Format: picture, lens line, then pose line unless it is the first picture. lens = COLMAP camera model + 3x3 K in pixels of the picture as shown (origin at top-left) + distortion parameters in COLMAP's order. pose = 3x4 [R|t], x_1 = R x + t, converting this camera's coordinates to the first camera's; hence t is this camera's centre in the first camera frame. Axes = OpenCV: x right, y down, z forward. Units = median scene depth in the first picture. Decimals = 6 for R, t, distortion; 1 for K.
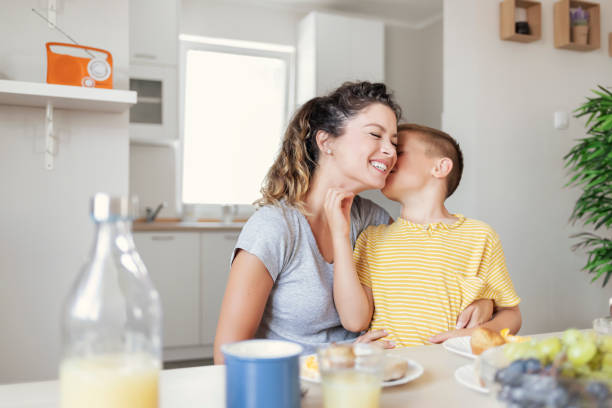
lens RADIAL K [[611.5, 0, 334.6], [0, 611.5, 217.0], [0, 0, 1]] dist [-0.049693, 0.000000]
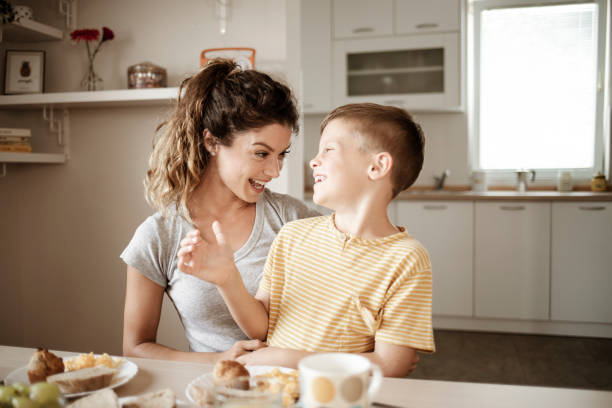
lens RADIAL K [[611.5, 0, 297.6], [0, 611.5, 209.0], [0, 0, 1]] dist [-0.049693, 0.000000]
pose [[0.764203, 0.031739, -0.644194, 0.421199], [0.005769, 0.998412, 0.056035, -0.043725], [0.644950, -0.046538, 0.762807, 0.188173]]
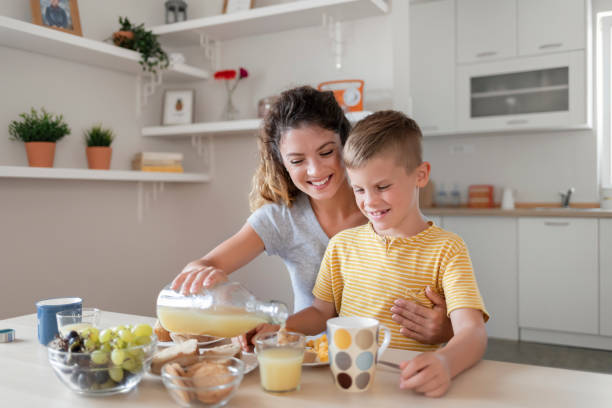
lens RADIAL K [[578.2, 0, 293.2], [0, 578.2, 215.7], [0, 0, 1]] dist [-0.040918, 0.000000]
pose [[0.578354, 0.023519, -0.815446, 0.540323], [0.008447, 0.999358, 0.034814, -0.033889], [0.815742, -0.027023, 0.577785, 0.176813]]
